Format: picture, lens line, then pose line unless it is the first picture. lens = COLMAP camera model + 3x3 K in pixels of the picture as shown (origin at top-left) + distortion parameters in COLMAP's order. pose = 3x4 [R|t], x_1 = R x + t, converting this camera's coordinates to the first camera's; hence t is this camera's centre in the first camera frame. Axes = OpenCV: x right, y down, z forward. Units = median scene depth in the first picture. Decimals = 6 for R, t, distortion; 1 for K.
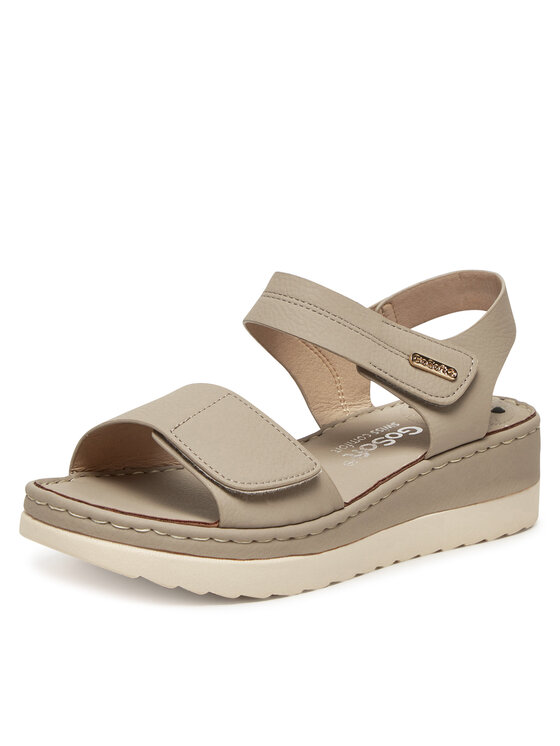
lens RADIAL K [[1887.4, 0, 281.3], [0, 1887.4, 372.0], [0, 0, 1]] dist [1.052469, 0.000000]
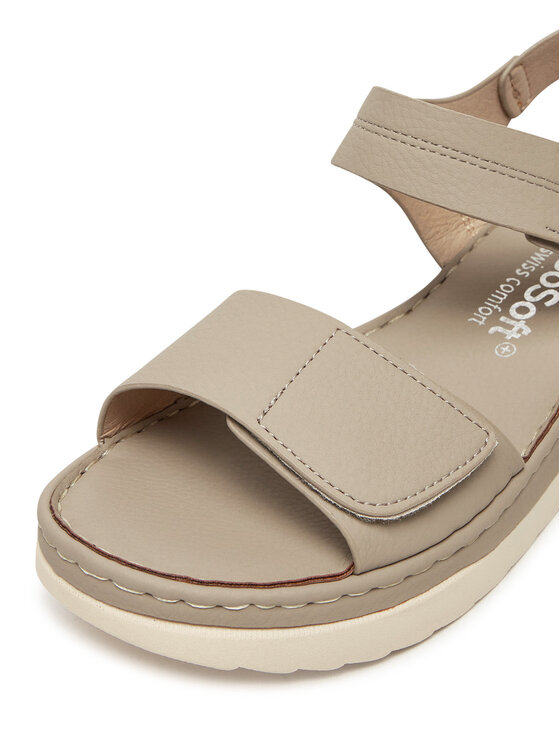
lens RADIAL K [[1647.5, 0, 279.9], [0, 1647.5, 373.6], [0, 0, 1]] dist [-0.066331, 0.000000]
pose [[0.995726, -0.092354, -0.000314, -0.046226], [0.088512, 0.953322, 0.288692, -0.125984], [-0.026362, -0.287486, 0.957422, 0.462589]]
